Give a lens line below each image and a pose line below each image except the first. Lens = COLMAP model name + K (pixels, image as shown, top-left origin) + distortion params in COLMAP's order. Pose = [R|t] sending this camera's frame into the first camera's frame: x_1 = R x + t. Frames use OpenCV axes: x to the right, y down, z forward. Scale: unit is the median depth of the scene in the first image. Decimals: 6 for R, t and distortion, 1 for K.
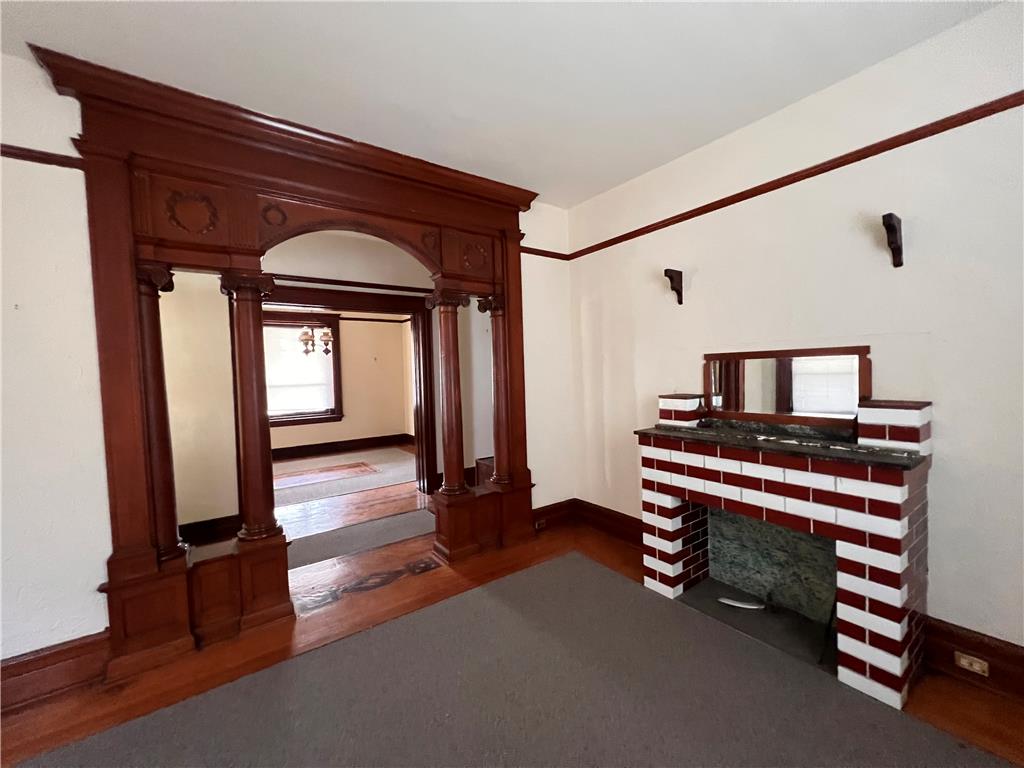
lens RADIAL K [[408.8, 0, 511.2], [0, 408.8, 383.1], [0, 0, 1]] dist [-0.010327, 0.001662]
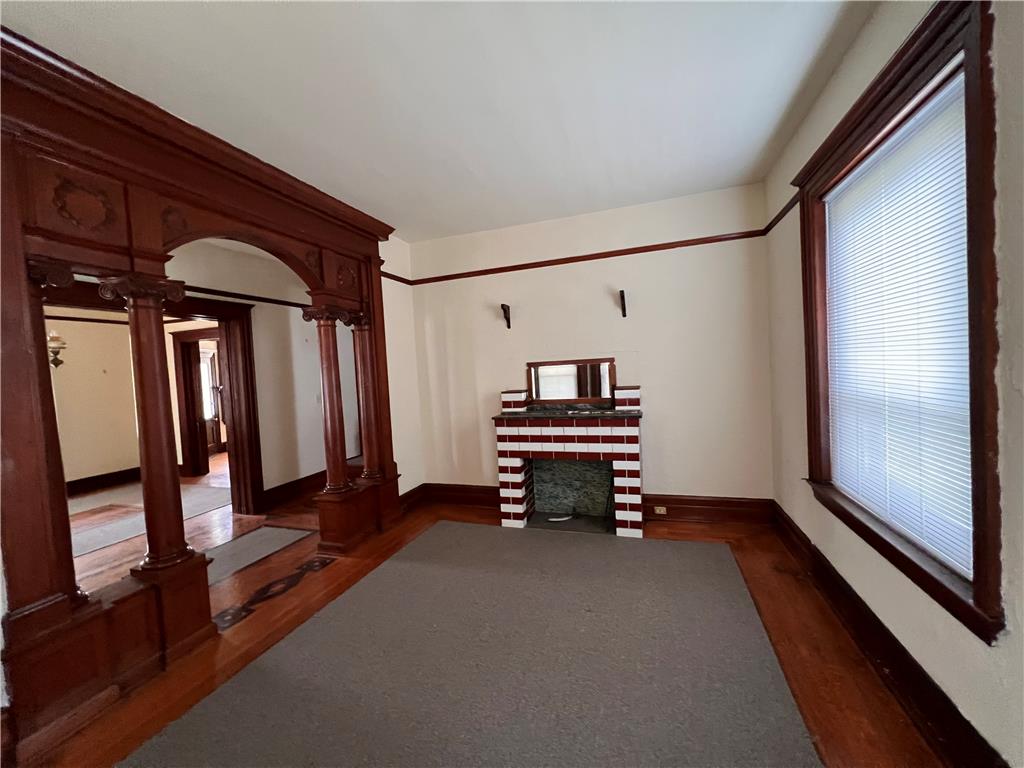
lens RADIAL K [[408.8, 0, 511.9], [0, 408.8, 383.7], [0, 0, 1]] dist [-0.010327, 0.001662]
pose [[0.811766, -0.036754, 0.582825, -0.452832], [0.047343, 0.998874, -0.002949, 0.008076], [-0.582061, 0.029986, 0.812592, -0.187589]]
